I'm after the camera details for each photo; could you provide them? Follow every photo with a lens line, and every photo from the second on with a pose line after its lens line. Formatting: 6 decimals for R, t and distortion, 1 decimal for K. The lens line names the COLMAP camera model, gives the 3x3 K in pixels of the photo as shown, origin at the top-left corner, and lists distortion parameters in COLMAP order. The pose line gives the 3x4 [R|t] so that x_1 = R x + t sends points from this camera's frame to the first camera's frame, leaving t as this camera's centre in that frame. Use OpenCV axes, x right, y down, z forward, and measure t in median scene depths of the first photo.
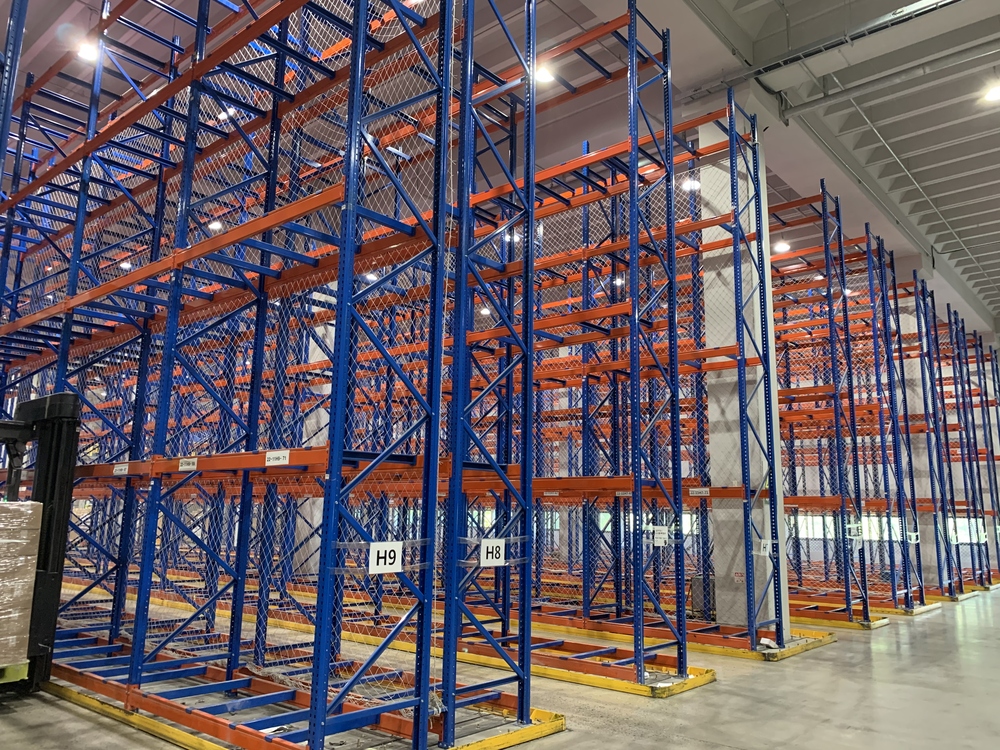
lens RADIAL K [[768.7, 0, 495.7], [0, 768.7, 372.4], [0, 0, 1]] dist [0.002284, -0.000243]
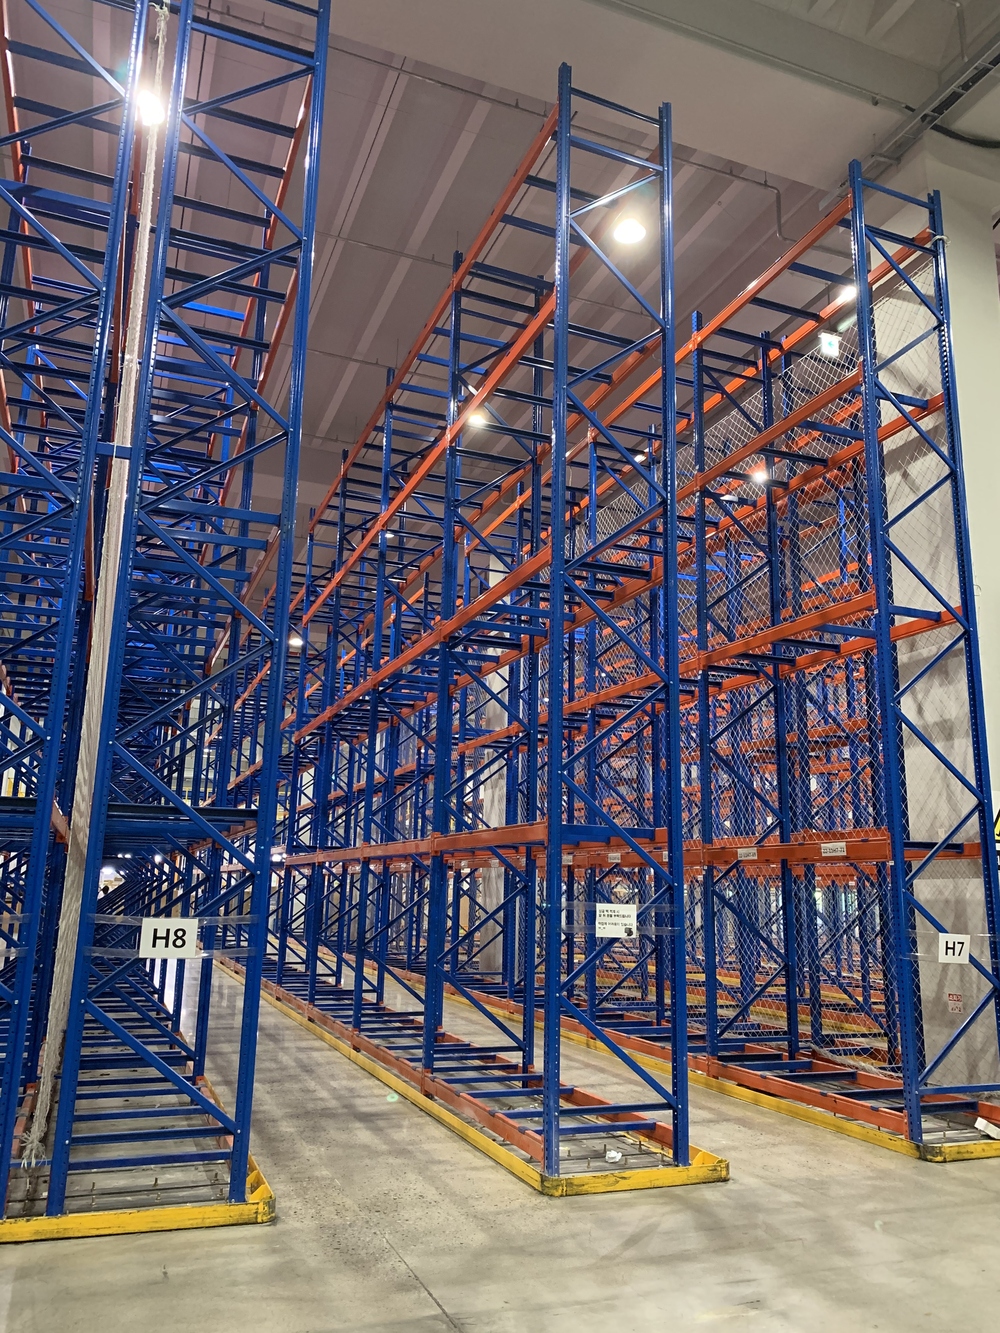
lens RADIAL K [[1024.7, 0, 500.3], [0, 1024.7, 667.5], [0, 0, 1]] dist [0.002284, -0.000243]
pose [[0.885119, -0.097693, -0.454995, 0.374304], [0.076754, 0.994973, -0.064320, 0.046074], [0.458992, 0.022008, 0.888168, 0.178952]]
